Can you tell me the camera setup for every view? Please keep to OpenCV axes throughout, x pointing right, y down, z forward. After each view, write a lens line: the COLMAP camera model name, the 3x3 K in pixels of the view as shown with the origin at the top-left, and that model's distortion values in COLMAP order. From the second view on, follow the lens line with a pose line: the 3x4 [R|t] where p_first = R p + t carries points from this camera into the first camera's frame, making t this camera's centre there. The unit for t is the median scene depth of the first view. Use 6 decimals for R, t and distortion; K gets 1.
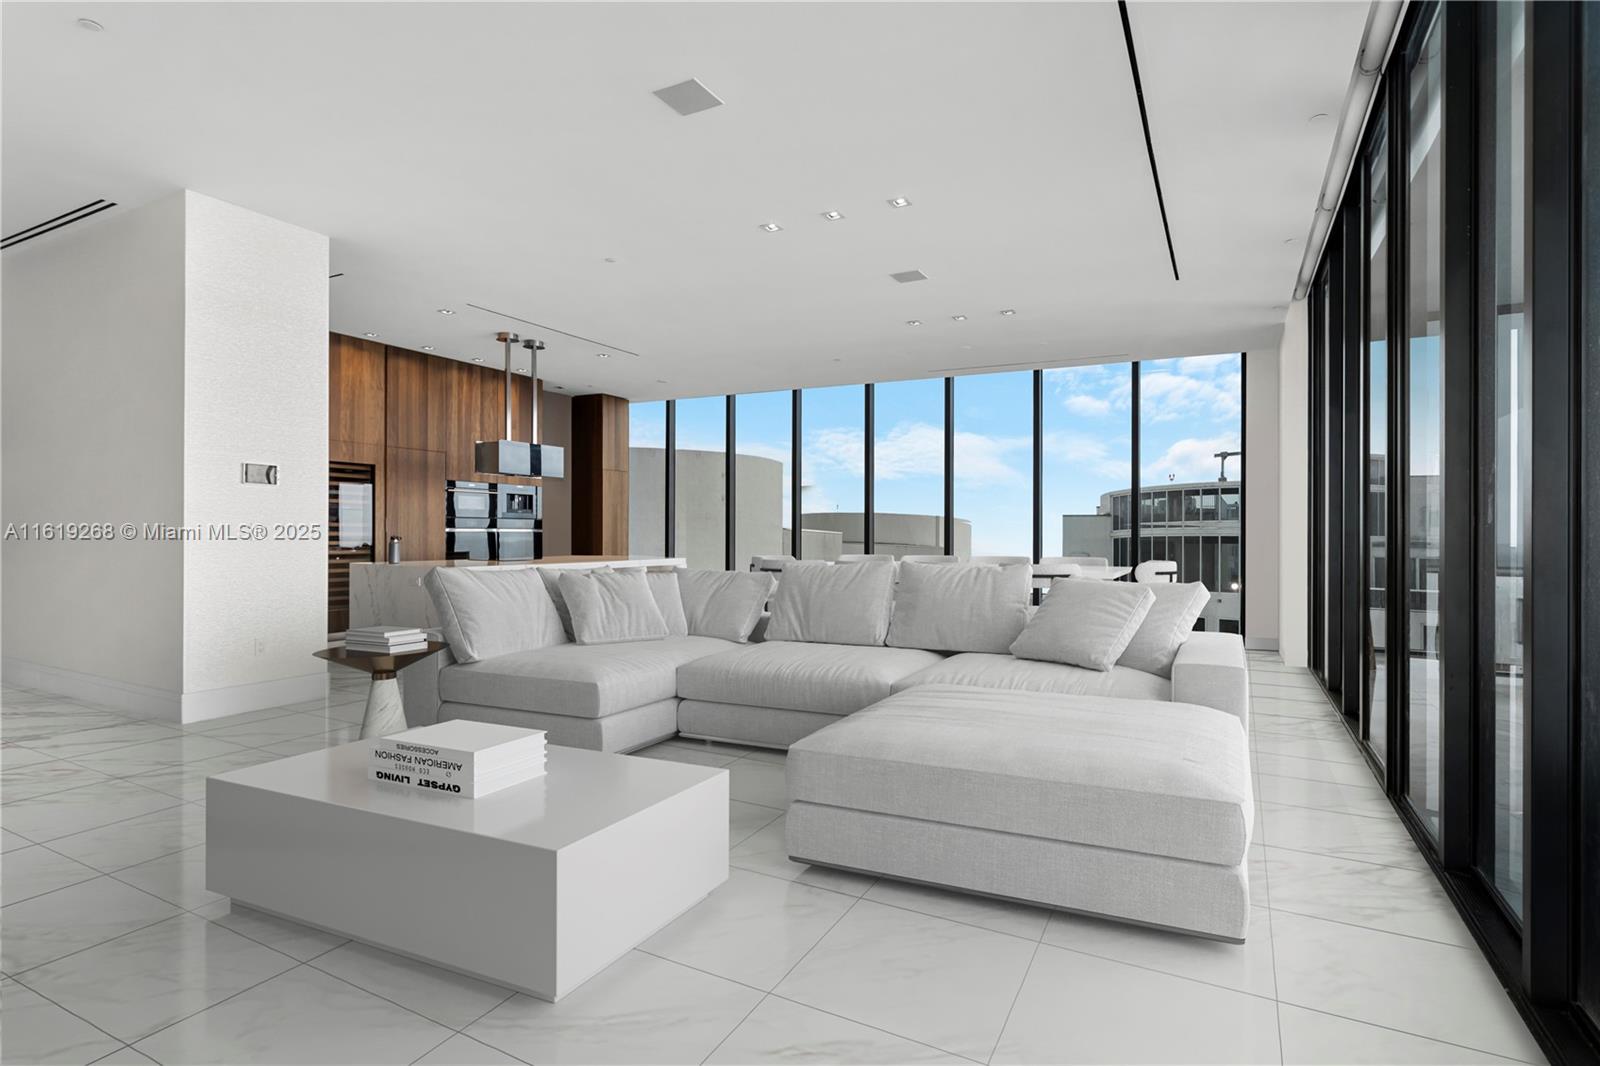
lens RADIAL K [[841.2, 0, 800.0], [0, 841.2, 533.0], [0, 0, 1]] dist [-0.000210, -0.000015]
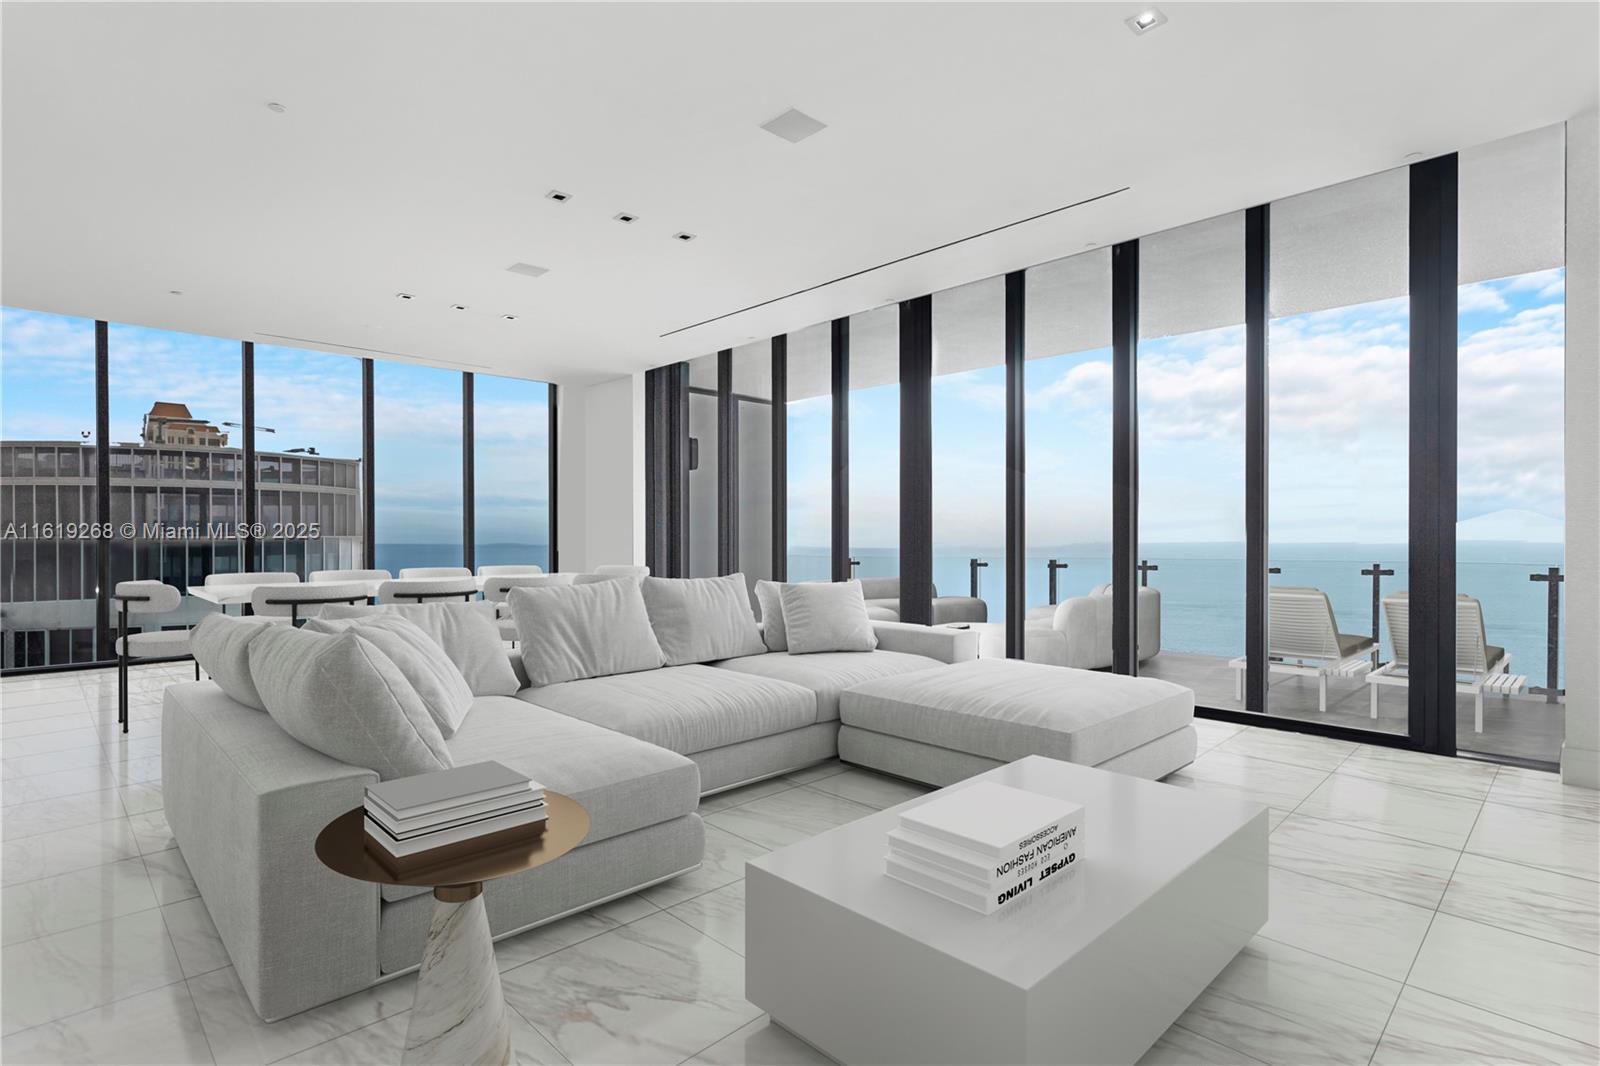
lens RADIAL K [[819.5, 0, 779.0], [0, 819.5, 543.6], [0, 0, 1]] dist [-0.002290, -0.000022]
pose [[0.346624, -0.007044, 0.937978, -1.243321], [-0.002458, 0.999962, 0.008418, -0.022669], [-0.938001, -0.005223, 0.346593, 0.953383]]
